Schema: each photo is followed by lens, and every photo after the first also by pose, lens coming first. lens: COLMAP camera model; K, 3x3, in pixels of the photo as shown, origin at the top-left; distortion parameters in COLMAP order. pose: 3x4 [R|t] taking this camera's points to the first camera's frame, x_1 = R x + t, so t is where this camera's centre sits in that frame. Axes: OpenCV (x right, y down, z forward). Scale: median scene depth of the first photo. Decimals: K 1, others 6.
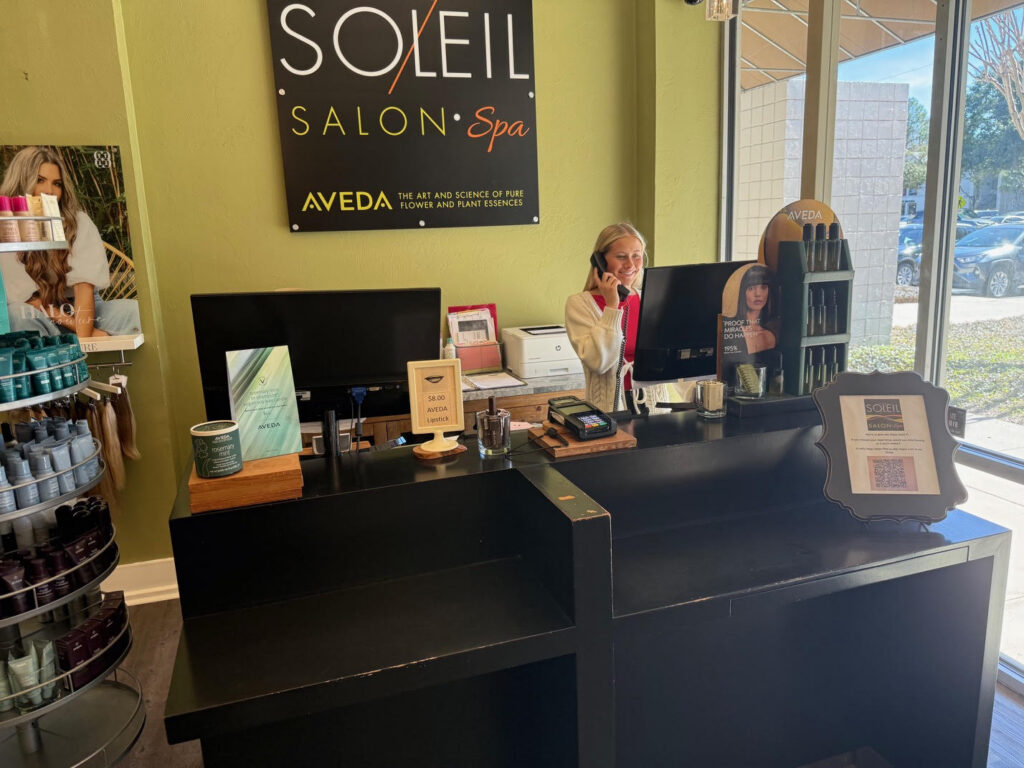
lens RADIAL K [[726.2, 0, 498.7], [0, 726.2, 381.3], [0, 0, 1]] dist [0.033401, -0.045456]
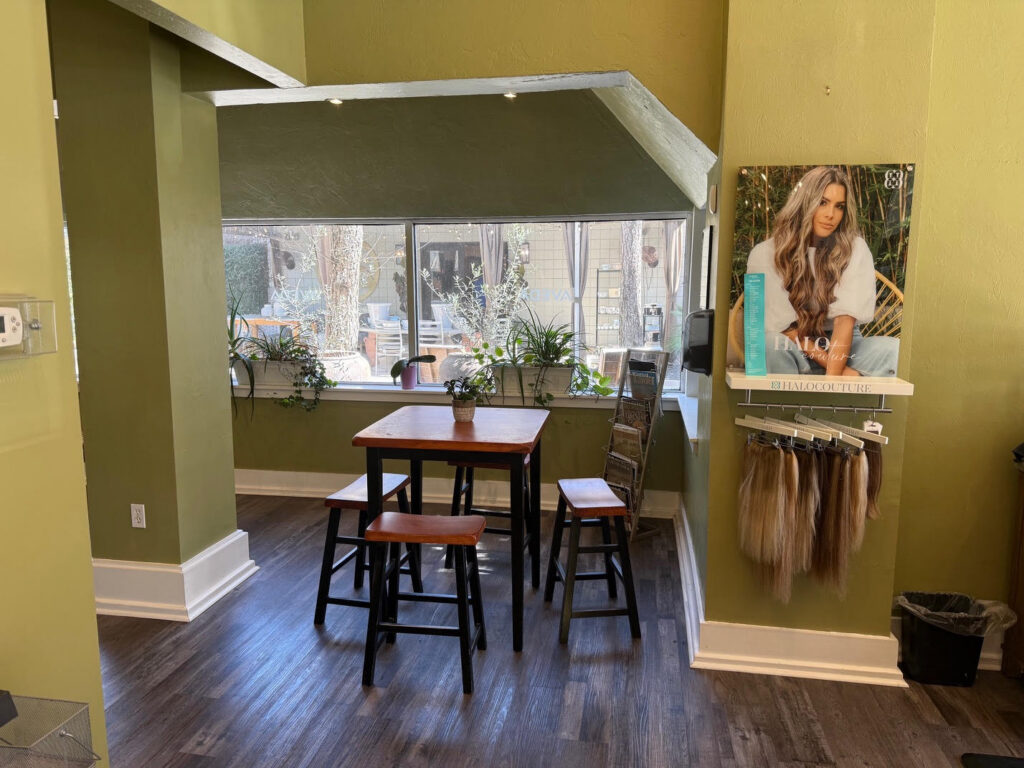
lens RADIAL K [[716.6, 0, 489.3], [0, 716.6, 383.2], [0, 0, 1]] dist [-0.009119, -0.003776]
pose [[0.883334, 0.101720, -0.457575, -0.551757], [-0.123239, 0.992226, -0.017336, 0.017472], [0.452254, 0.071704, 0.889002, 0.025381]]
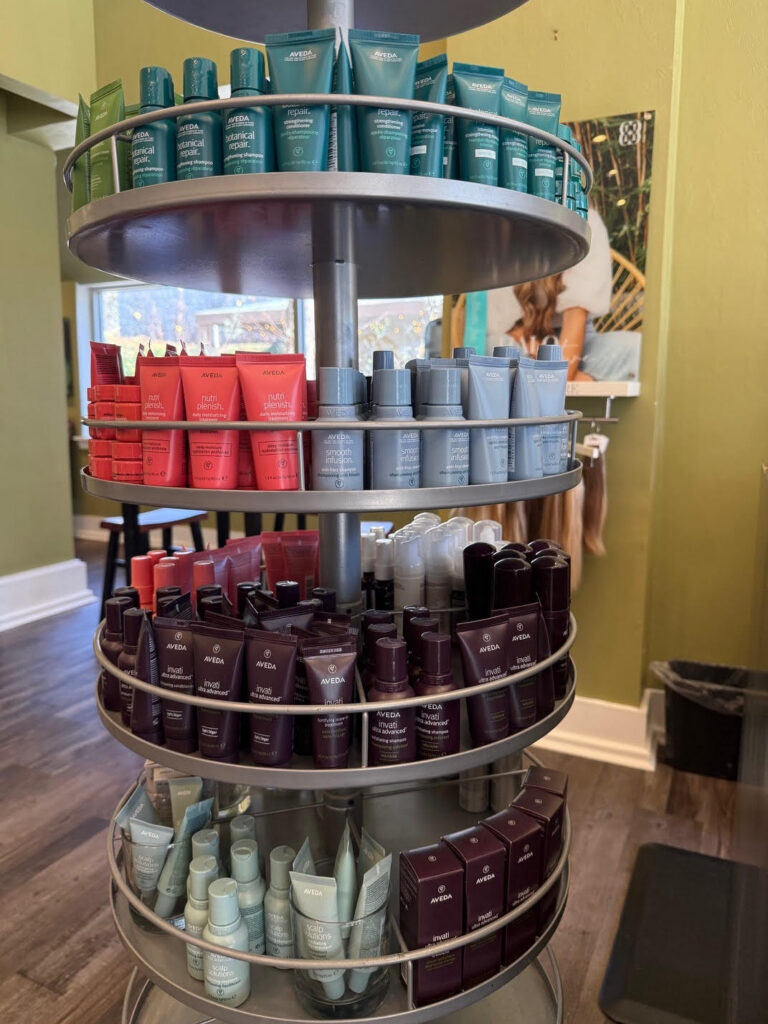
lens RADIAL K [[732.6, 0, 382.0], [0, 732.6, 501.7], [0, 0, 1]] dist [0.050481, -0.102620]
pose [[0.728229, 0.135717, -0.671761, -0.183863], [-0.165184, 0.986057, 0.020146, 0.078885], [0.665129, 0.096293, 0.740494, 0.335719]]
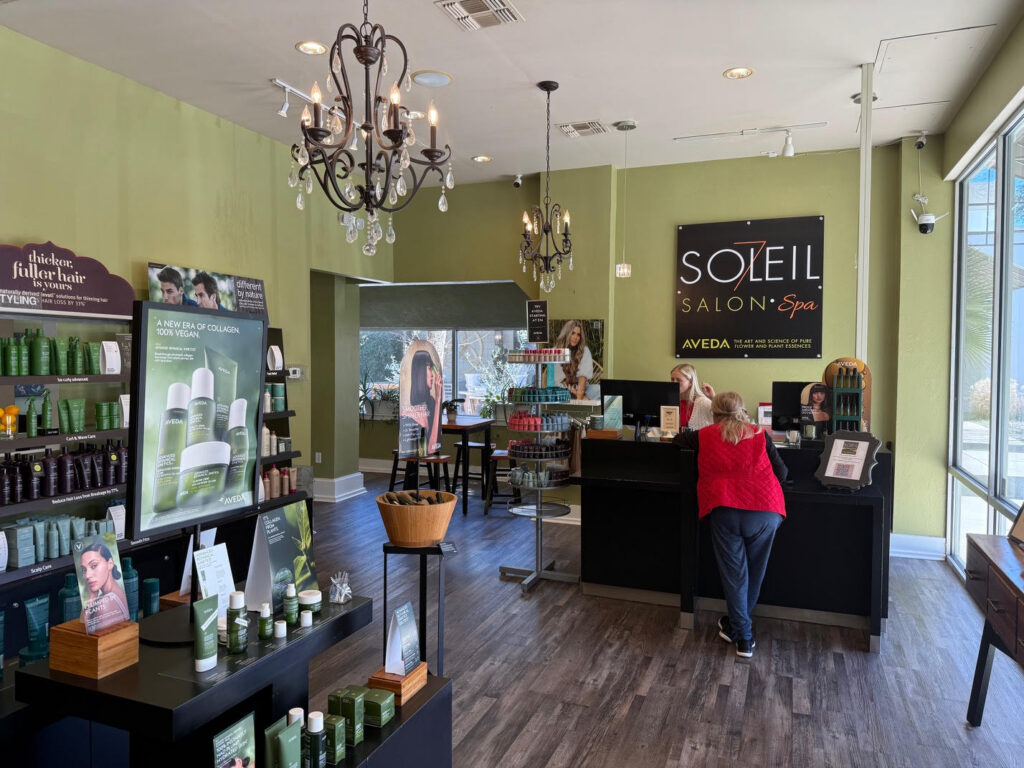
lens RADIAL K [[726.2, 0, 498.7], [0, 726.2, 381.3], [0, 0, 1]] dist [0.033401, -0.045456]
pose [[0.780621, 0.065105, -0.621604, 0.673382], [-0.159324, 0.982431, -0.097184, 0.151409], [0.604356, 0.174900, 0.777280, -0.973537]]
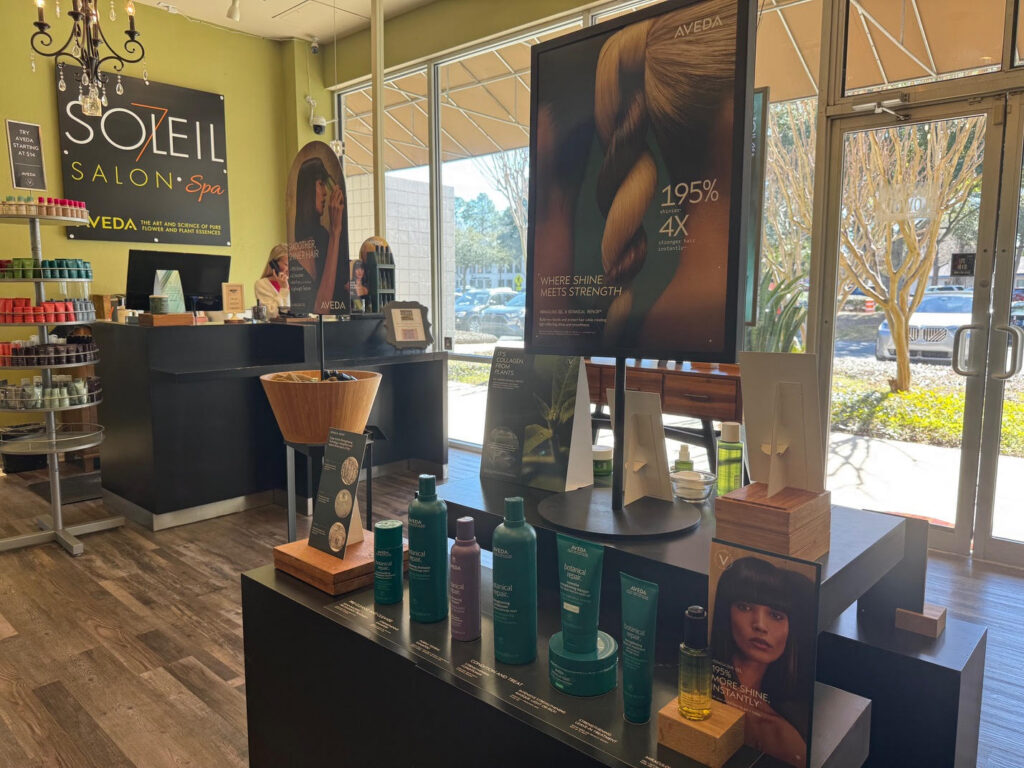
lens RADIAL K [[732.6, 0, 527.4], [0, 732.6, 381.0], [0, 0, 1]] dist [0.050481, -0.102620]
pose [[0.851084, -0.017563, 0.524736, -0.323898], [0.065074, 0.995263, -0.072234, 0.316259], [-0.520981, 0.095624, 0.848195, -0.936395]]
